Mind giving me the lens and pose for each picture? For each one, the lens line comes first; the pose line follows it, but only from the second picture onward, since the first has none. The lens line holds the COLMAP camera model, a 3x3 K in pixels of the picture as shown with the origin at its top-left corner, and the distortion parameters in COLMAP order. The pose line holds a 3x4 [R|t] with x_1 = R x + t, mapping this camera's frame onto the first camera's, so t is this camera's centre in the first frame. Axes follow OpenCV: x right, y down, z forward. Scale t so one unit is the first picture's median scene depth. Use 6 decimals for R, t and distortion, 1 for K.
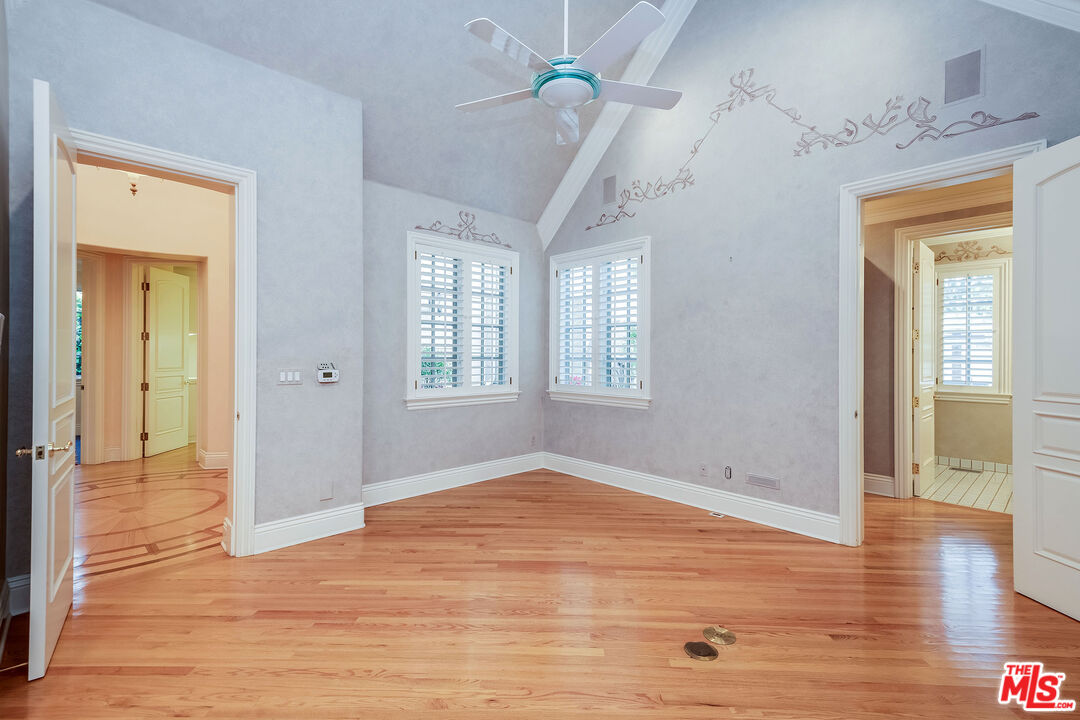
lens RADIAL K [[485.1, 0, 540.0], [0, 485.1, 360.0], [0, 0, 1]] dist [0.012453, -0.000396]
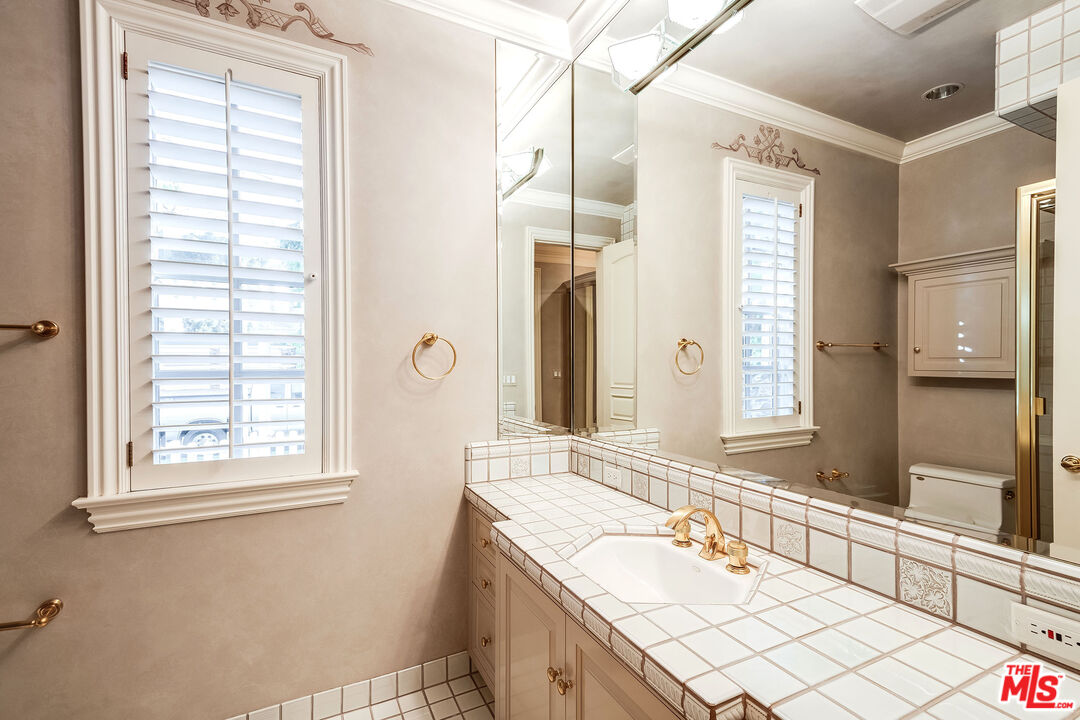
lens RADIAL K [[500.6, 0, 556.9], [0, 500.6, 365.2], [0, 0, 1]] dist [0.002223, 0.000291]
pose [[0.264681, -0.013127, 0.964247, 0.642863], [0.009112, 0.999897, 0.011111, -0.005014], [-0.964293, 0.005846, 0.264773, 0.742832]]
